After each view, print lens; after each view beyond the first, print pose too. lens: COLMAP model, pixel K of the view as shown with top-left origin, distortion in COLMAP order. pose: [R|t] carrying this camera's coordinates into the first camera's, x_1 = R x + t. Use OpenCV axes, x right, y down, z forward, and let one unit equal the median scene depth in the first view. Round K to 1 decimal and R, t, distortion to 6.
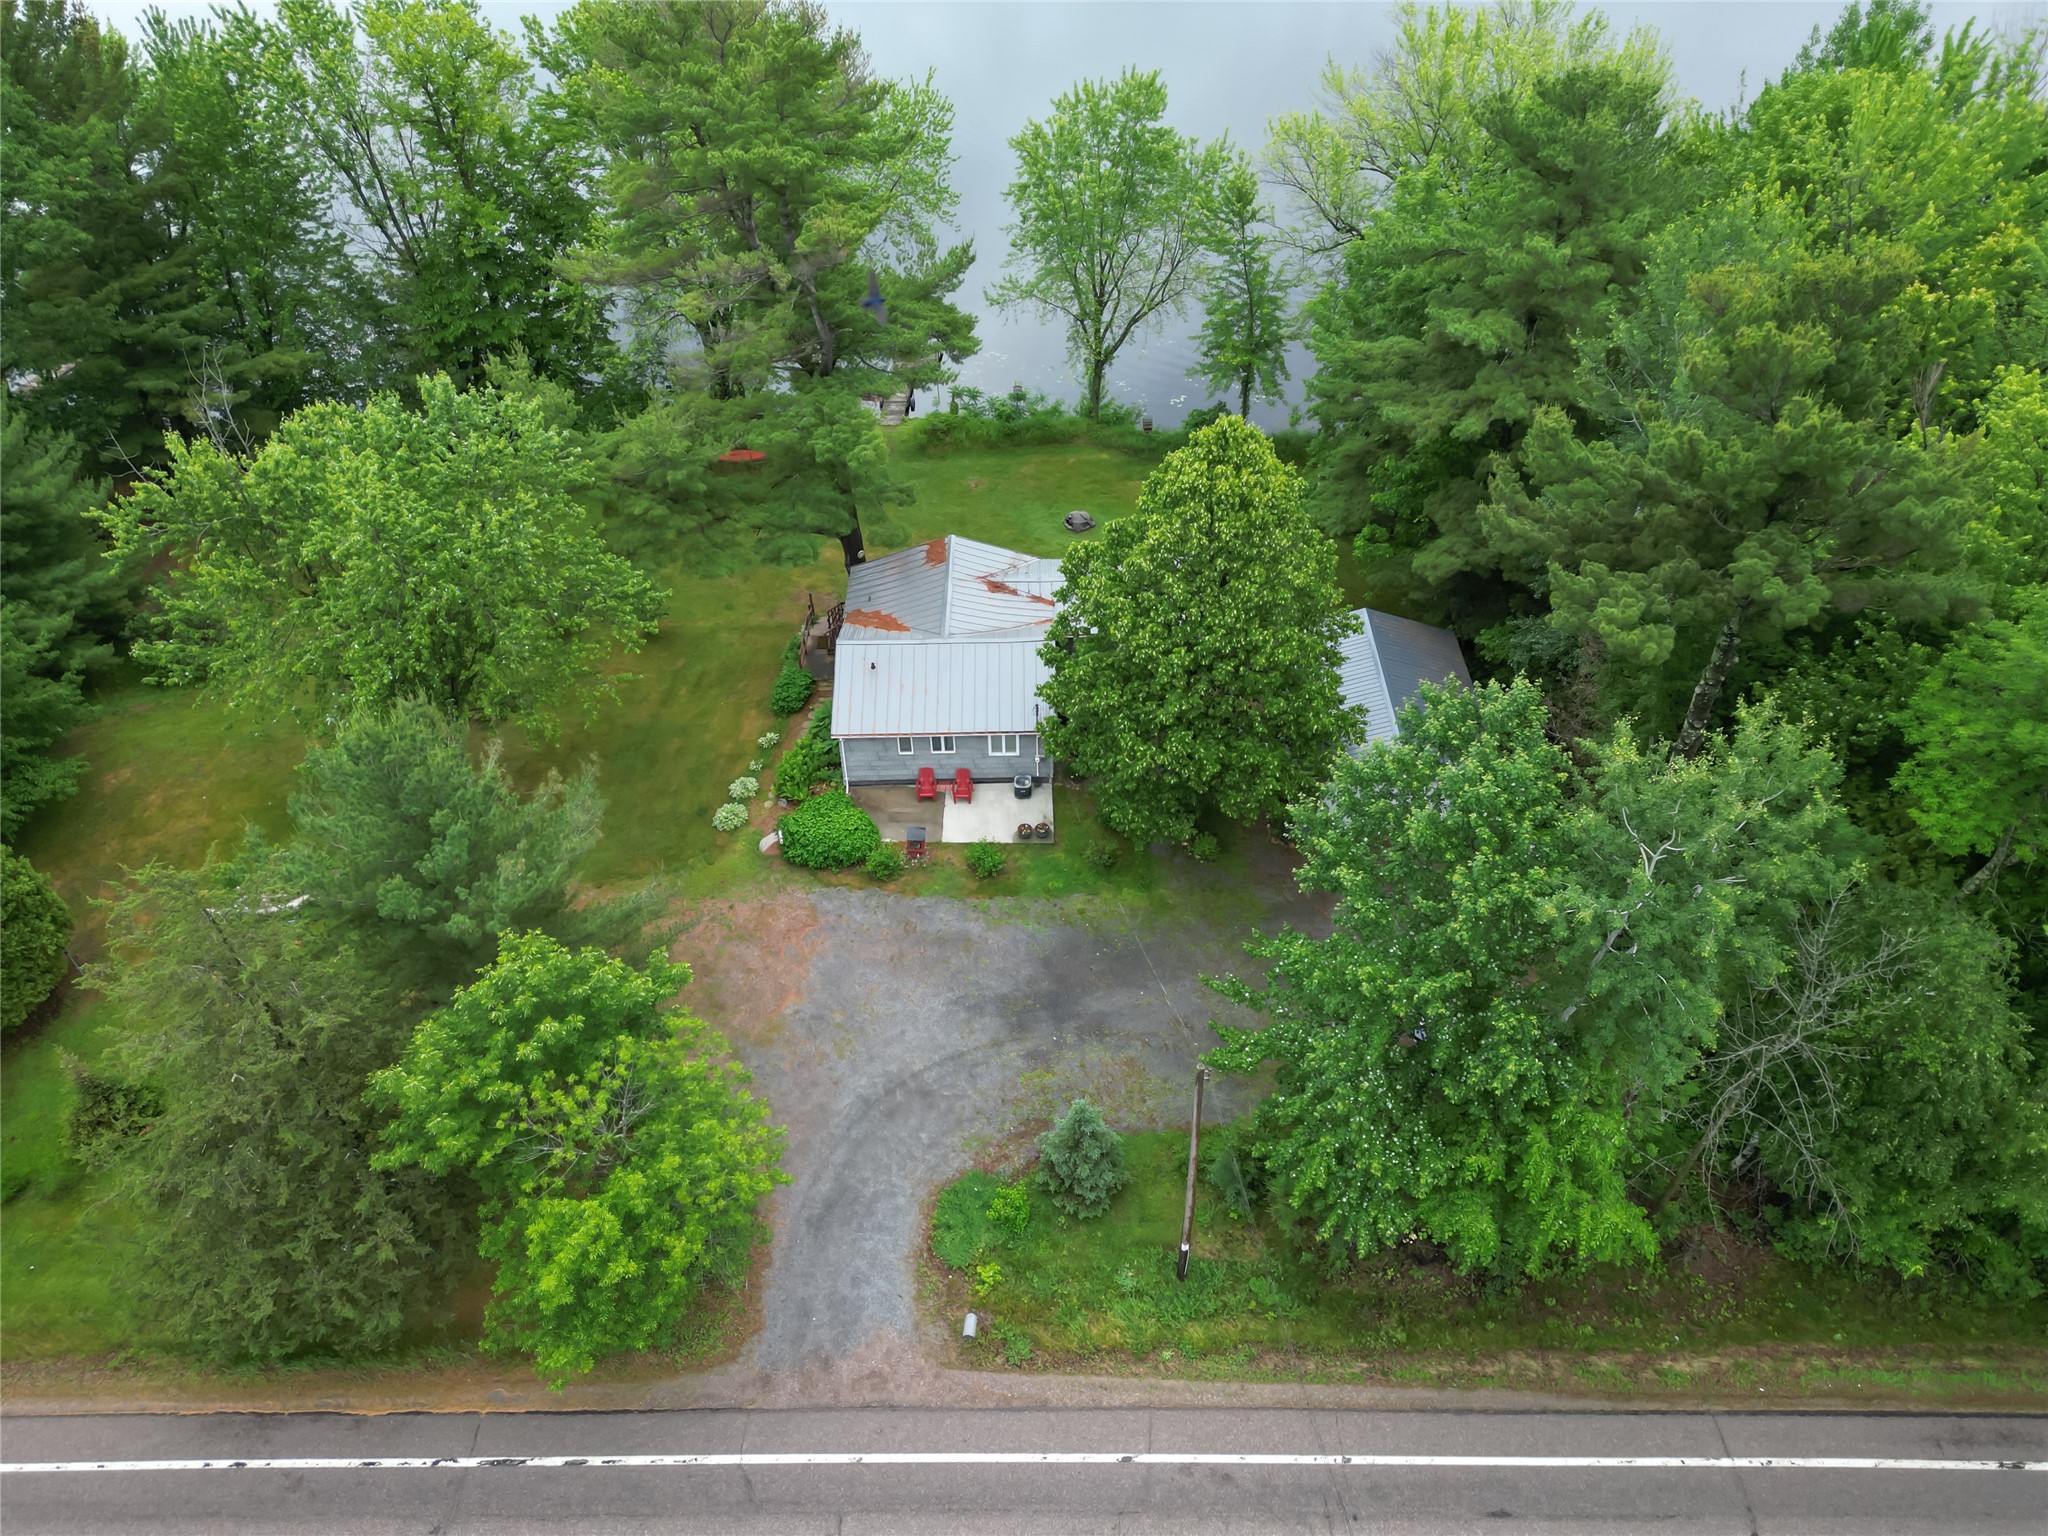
lens RADIAL K [[1412.4, 0, 1030.6], [0, 1412.4, 741.9], [0, 0, 1]] dist [0.046431, -0.020095]
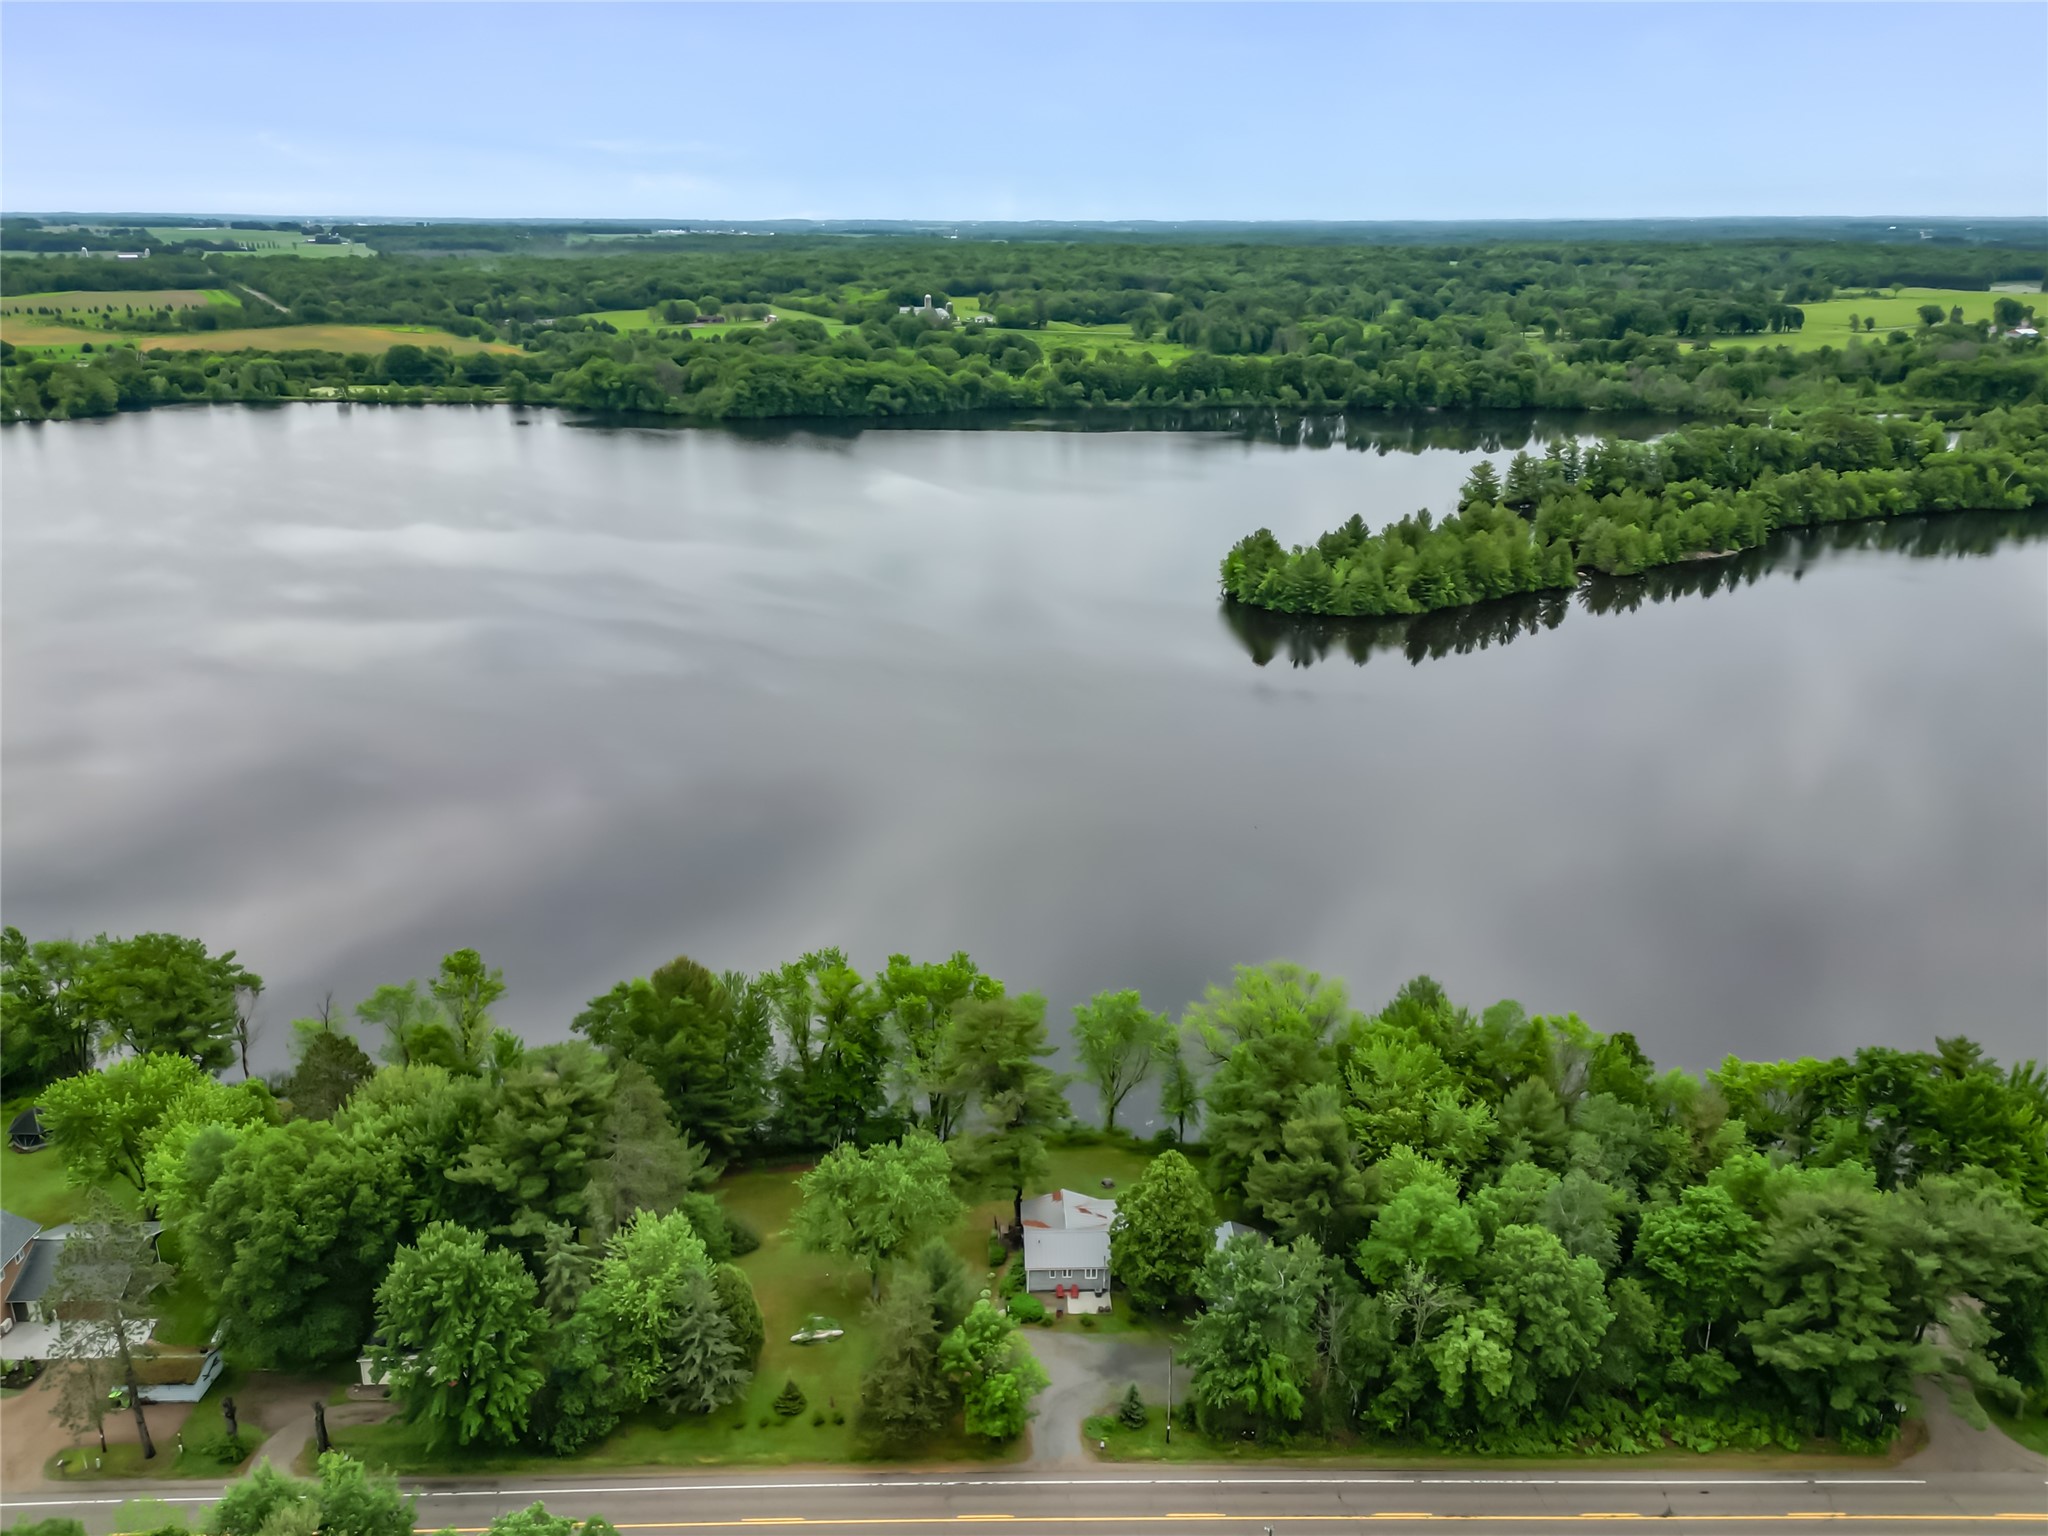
lens RADIAL K [[1412.4, 0, 1008.2], [0, 1412.4, 802.0], [0, 0, 1]] dist [0.046431, -0.020095]
pose [[0.999880, 0.009146, 0.012534, -0.214363], [-0.003343, 0.915809, -0.401600, 0.259137], [-0.015152, 0.401510, 0.915729, -1.742622]]
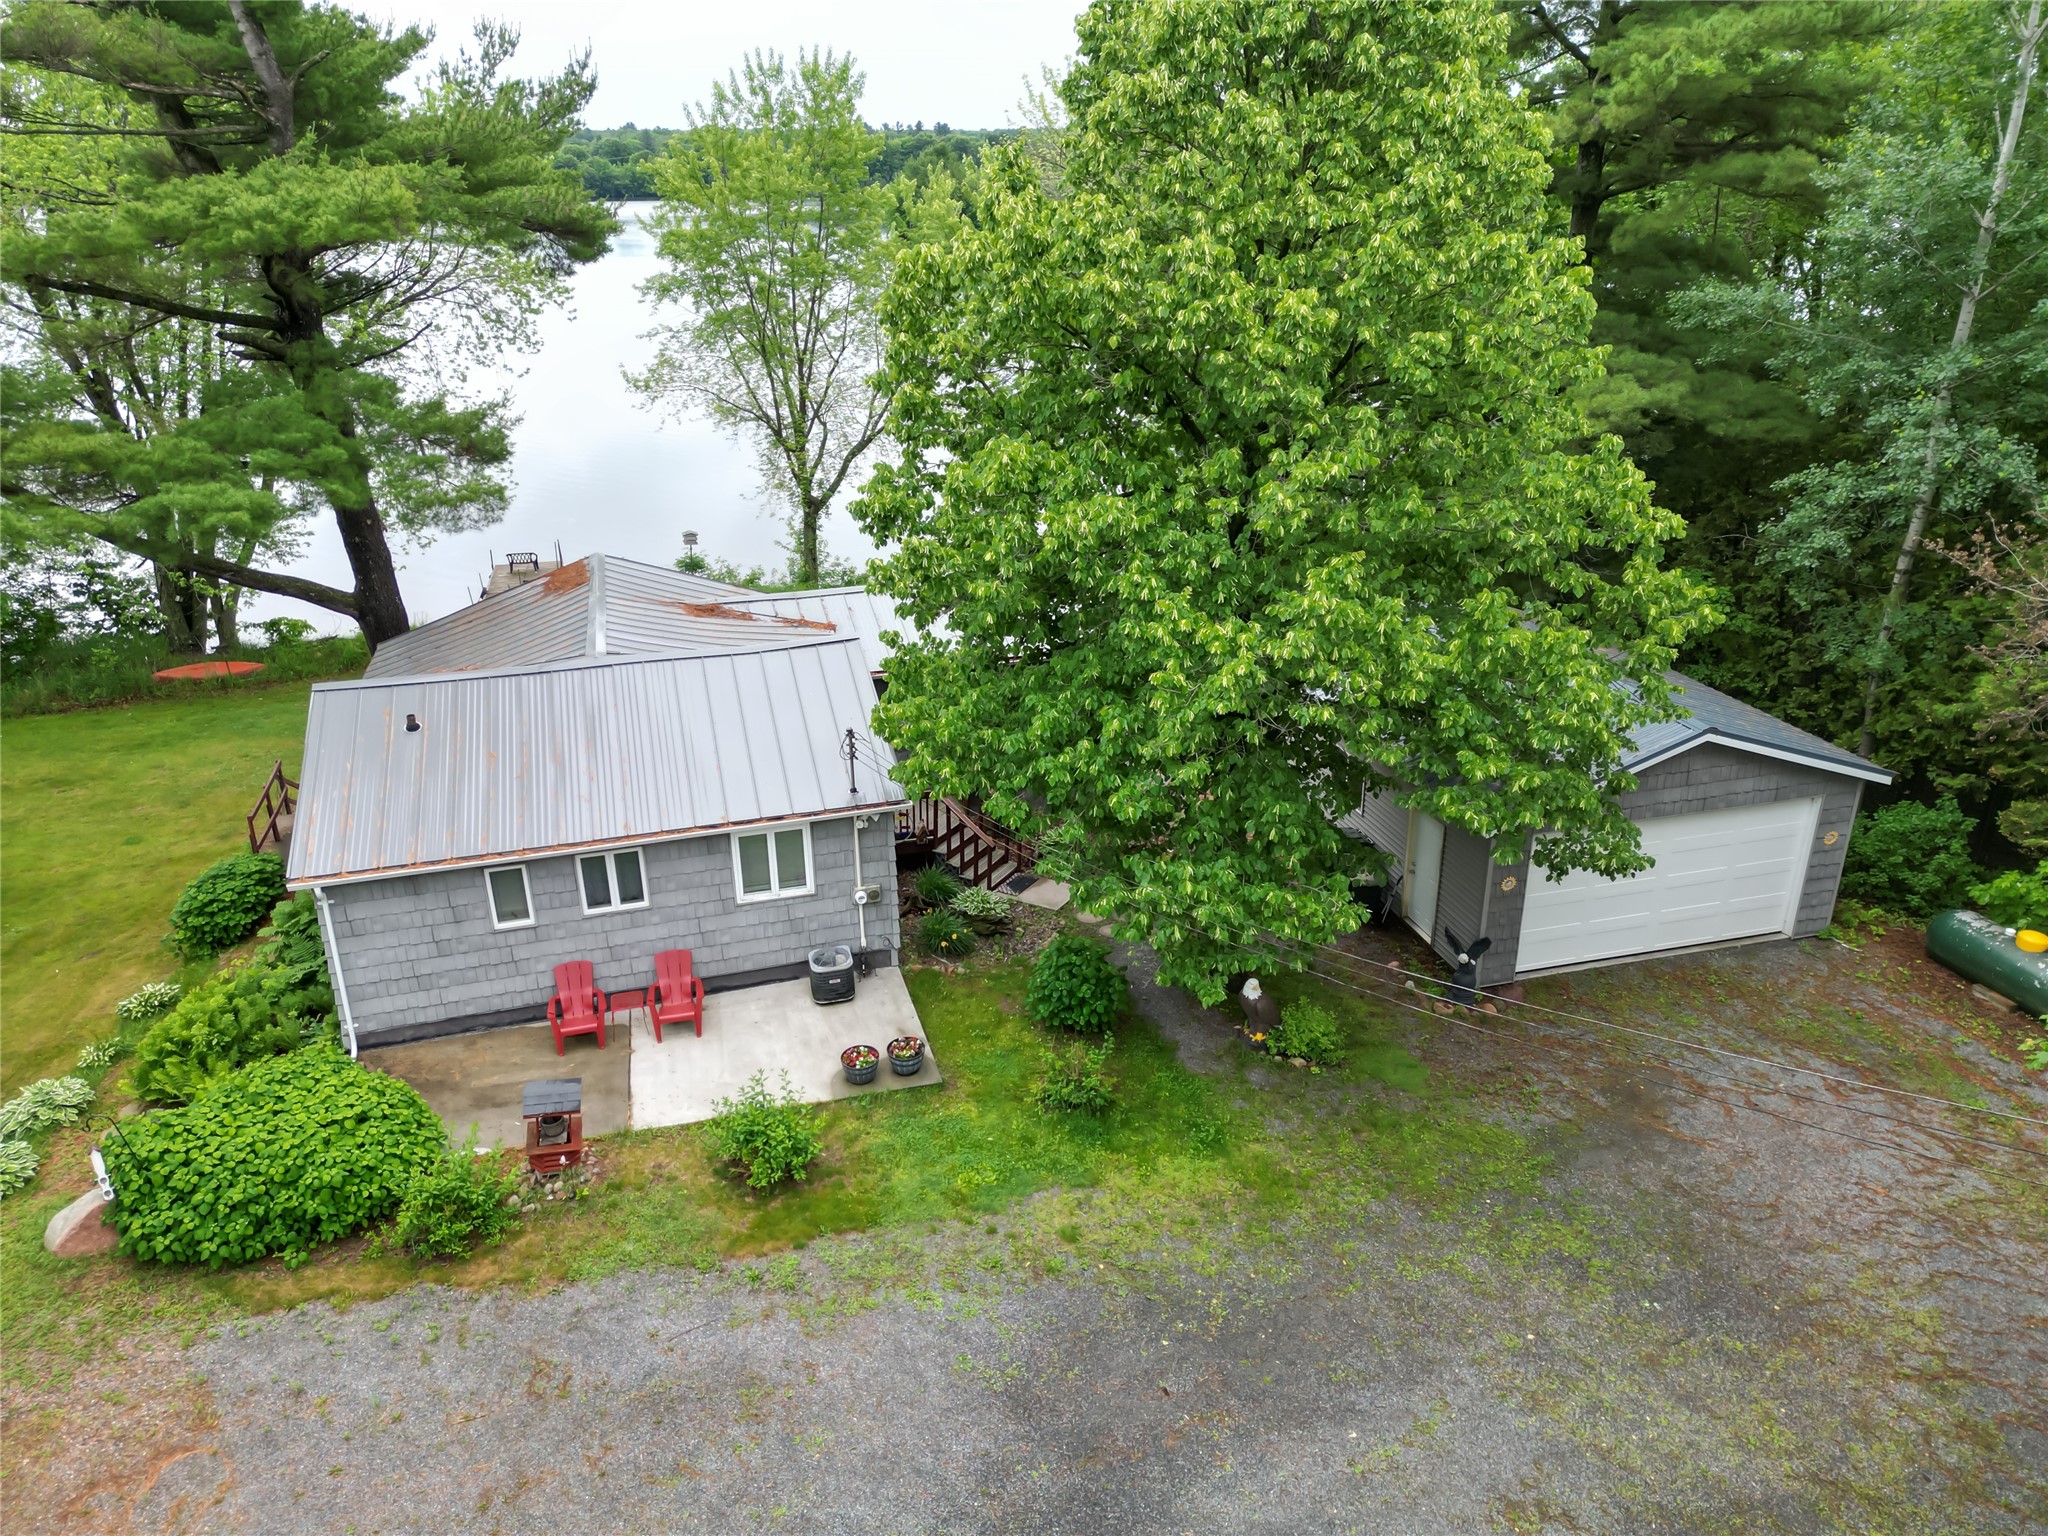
lens RADIAL K [[1412.4, 0, 1018.1], [0, 1412.4, 772.9], [0, 0, 1]] dist [0.046431, -0.020095]
pose [[0.965280, -0.100655, 0.241044, -0.046796], [0.176269, 0.932004, -0.316699, 0.118605], [-0.192777, 0.348191, 0.917387, 0.626236]]
